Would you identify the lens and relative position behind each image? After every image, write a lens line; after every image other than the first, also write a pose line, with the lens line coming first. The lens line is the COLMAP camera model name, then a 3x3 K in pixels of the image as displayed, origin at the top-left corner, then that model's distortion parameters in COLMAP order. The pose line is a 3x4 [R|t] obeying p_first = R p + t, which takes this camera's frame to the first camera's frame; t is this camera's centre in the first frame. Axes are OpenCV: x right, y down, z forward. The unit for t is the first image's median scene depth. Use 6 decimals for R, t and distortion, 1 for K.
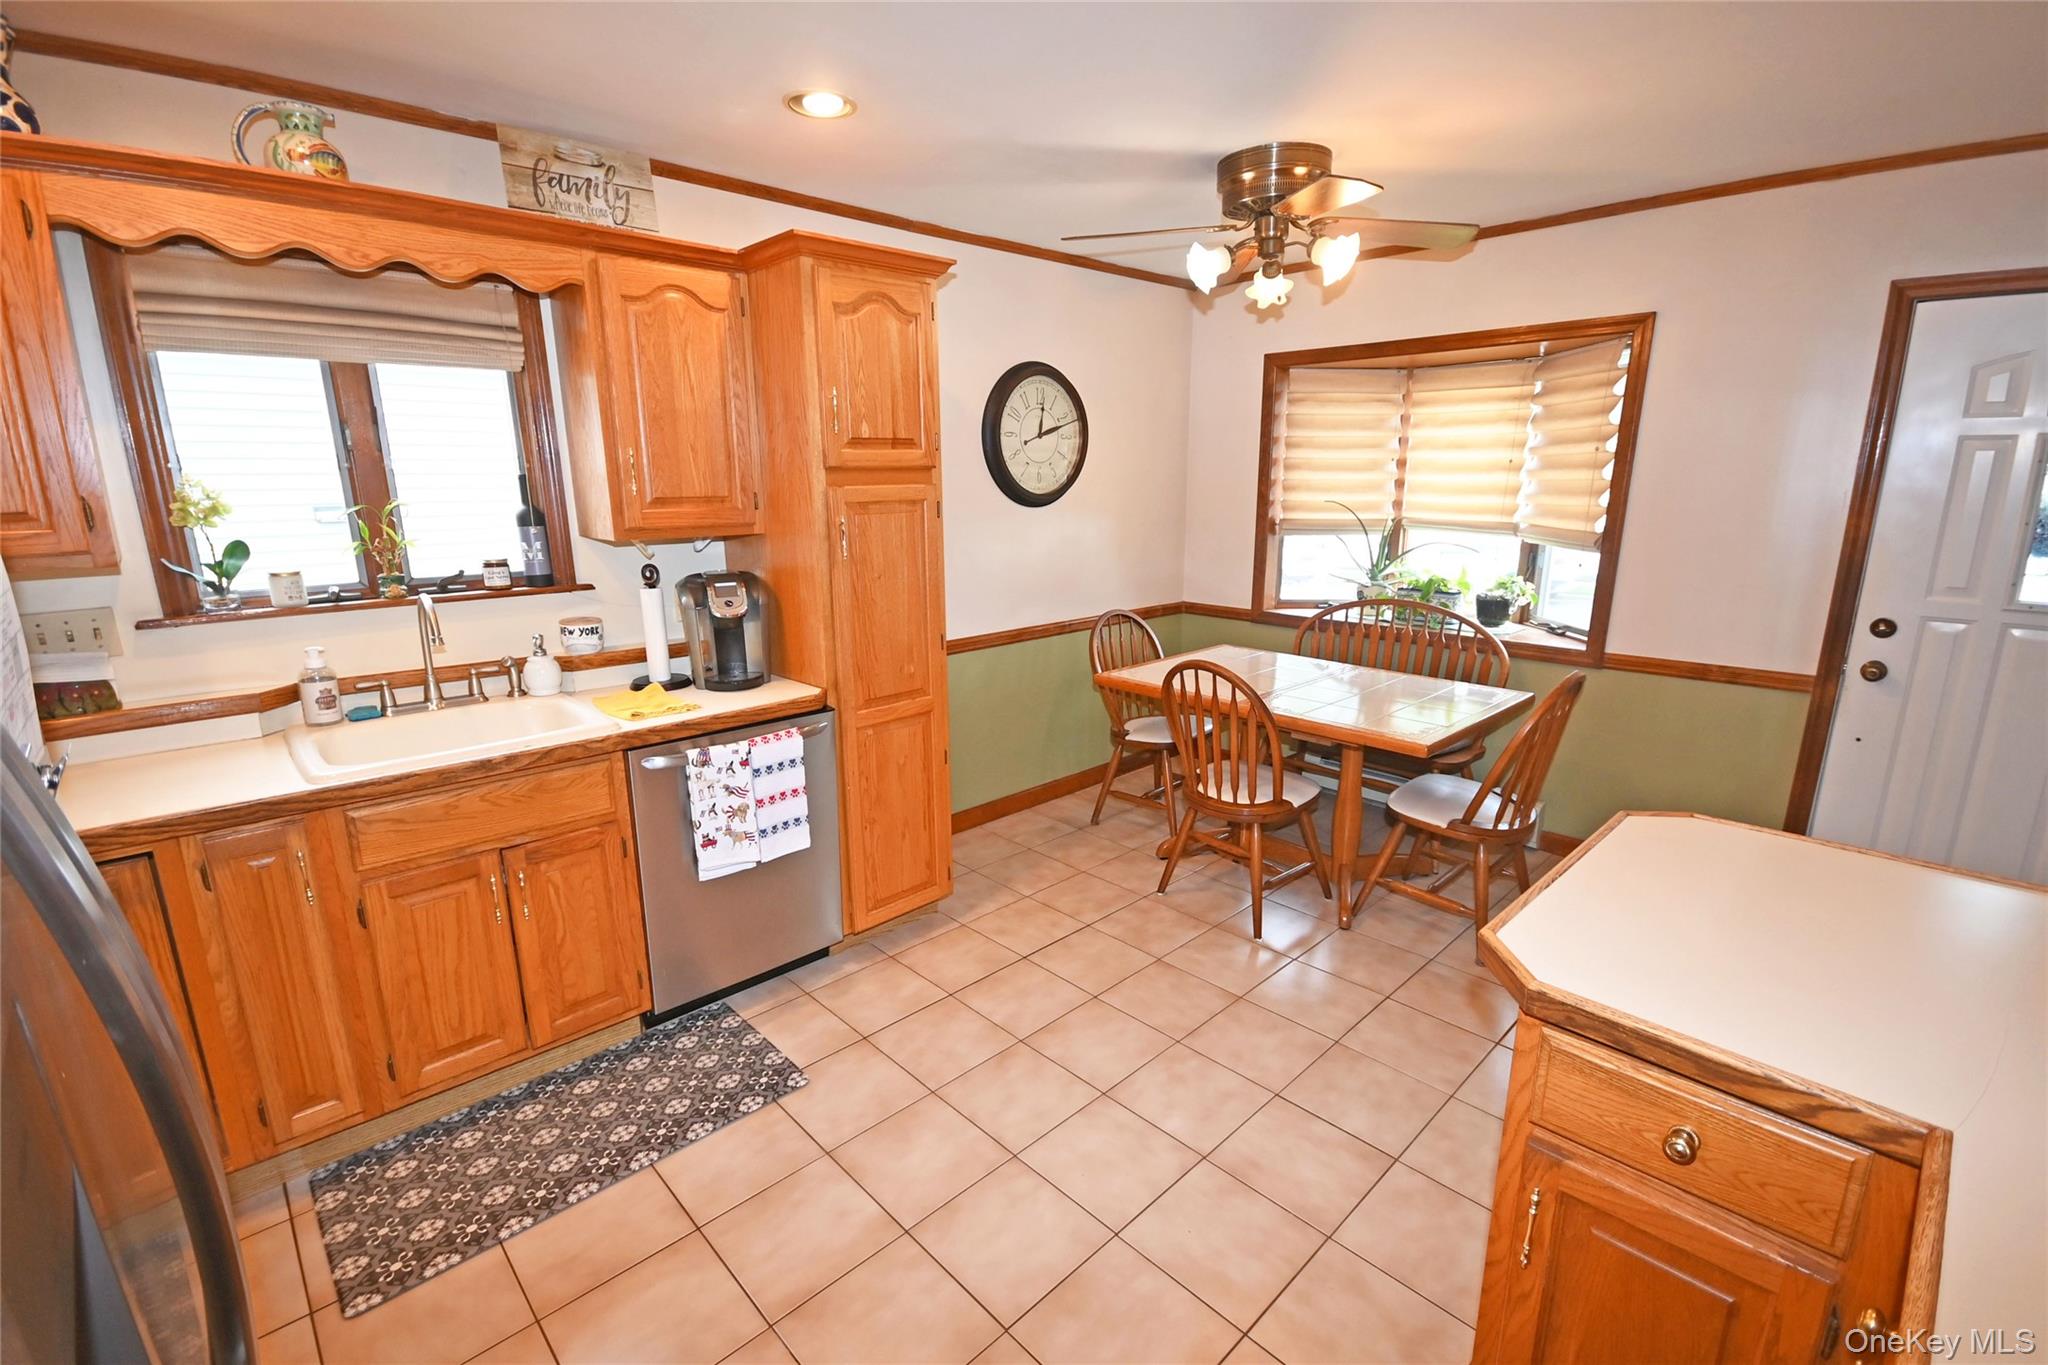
lens RADIAL K [[912.6, 0, 1017.2], [0, 912.6, 693.8], [0, 0, 1]] dist [0.002513, -0.007789]
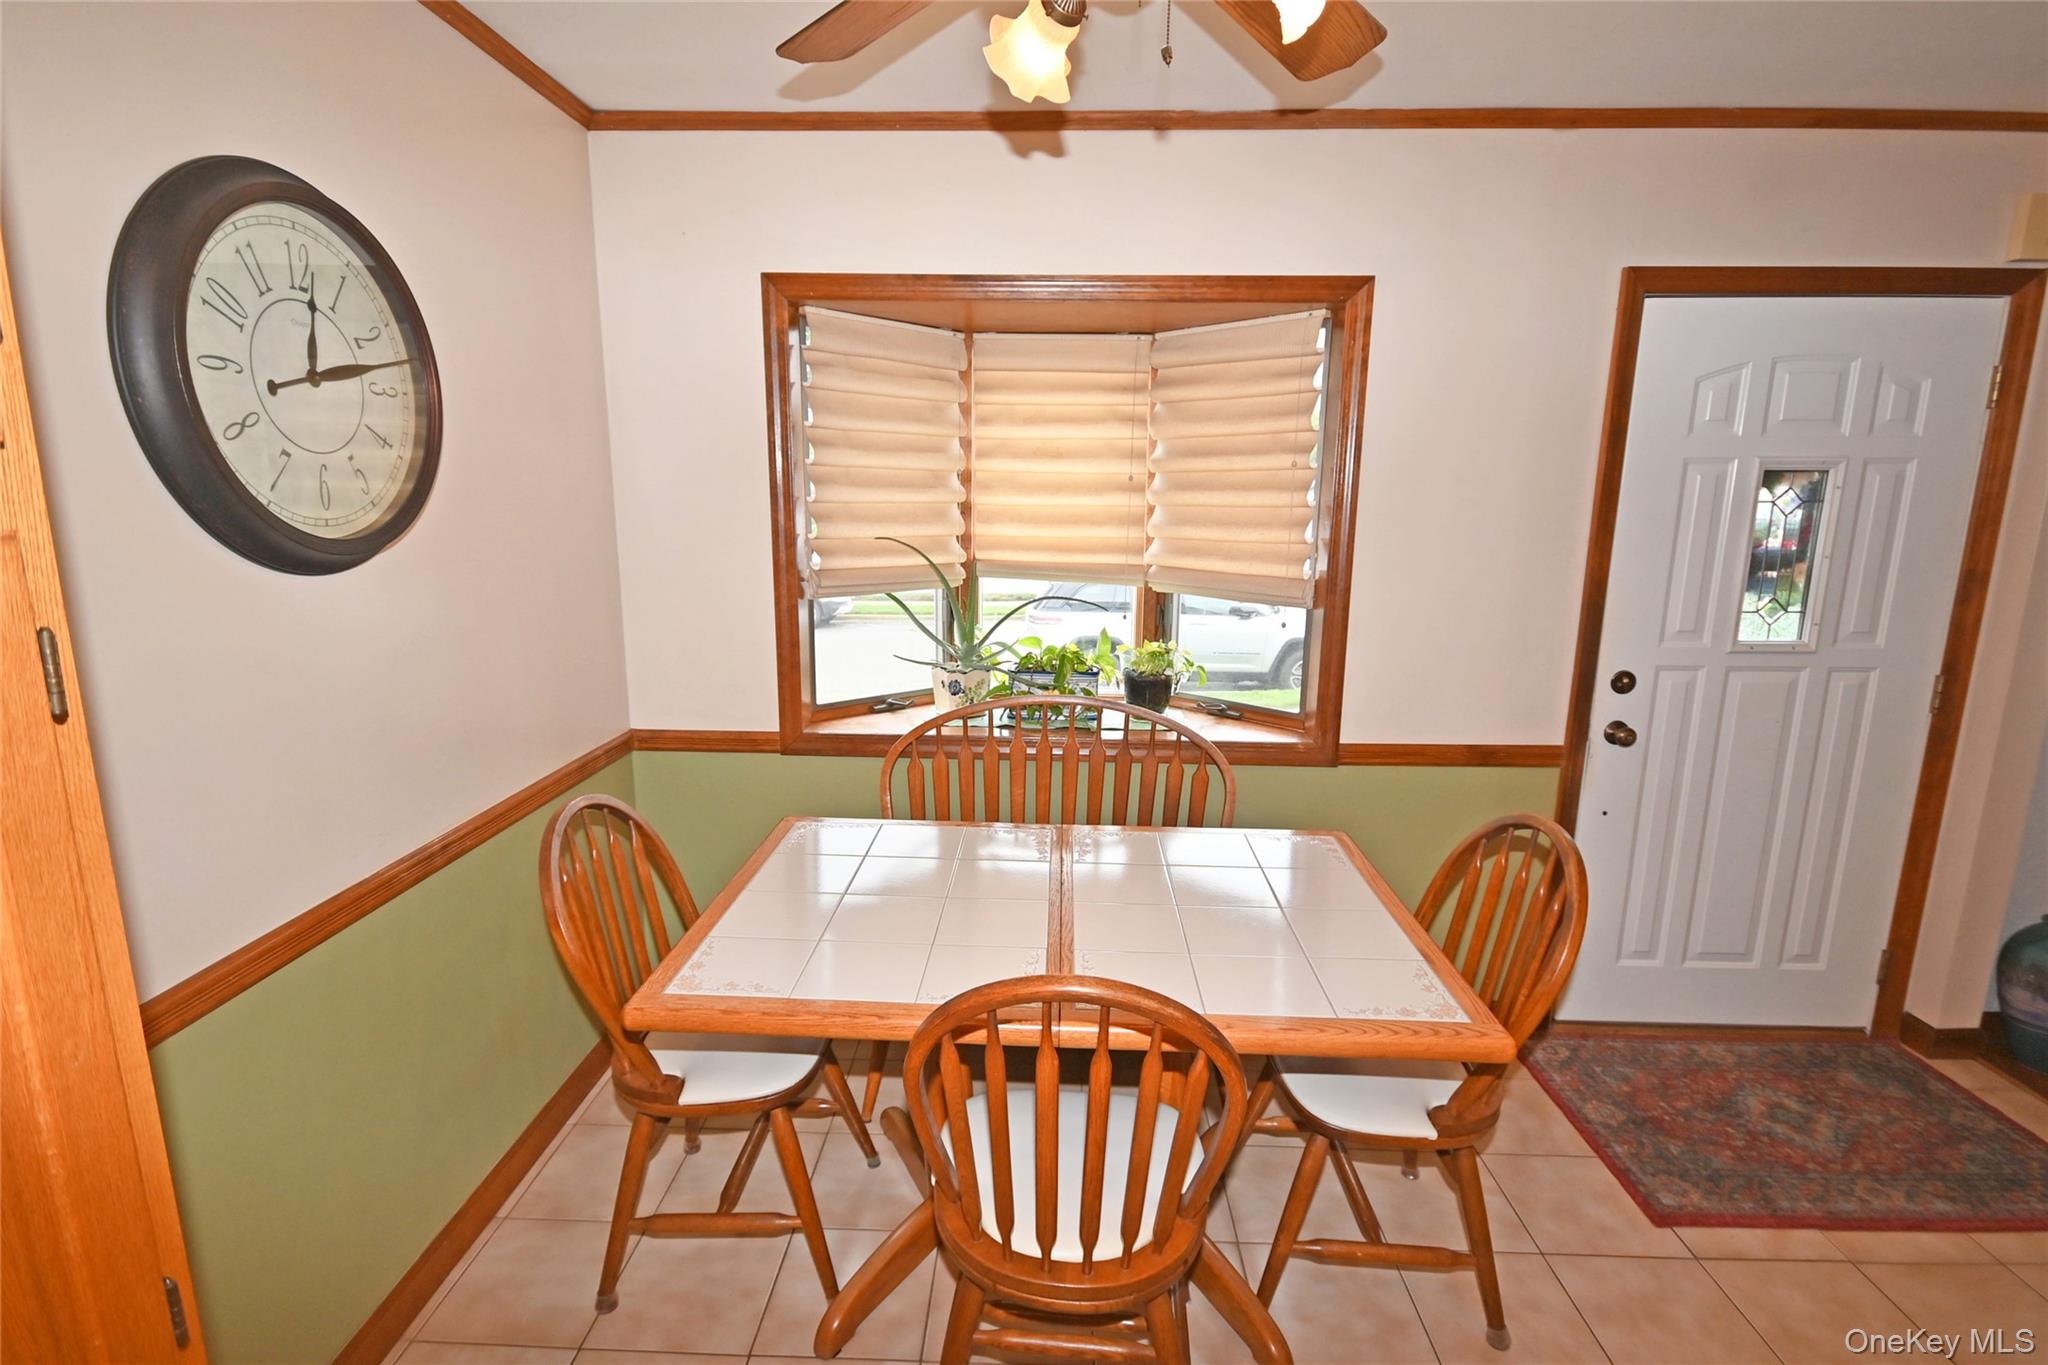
lens RADIAL K [[982.5, 0, 1024.0], [0, 982.5, 682.5], [0, 0, 1]] dist [0.013012, -0.000119]
pose [[0.710961, -0.123472, 0.692307, -0.058616], [0.150139, 0.988418, 0.022099, -0.128462], [-0.687018, 0.088231, 0.721264, 0.524689]]
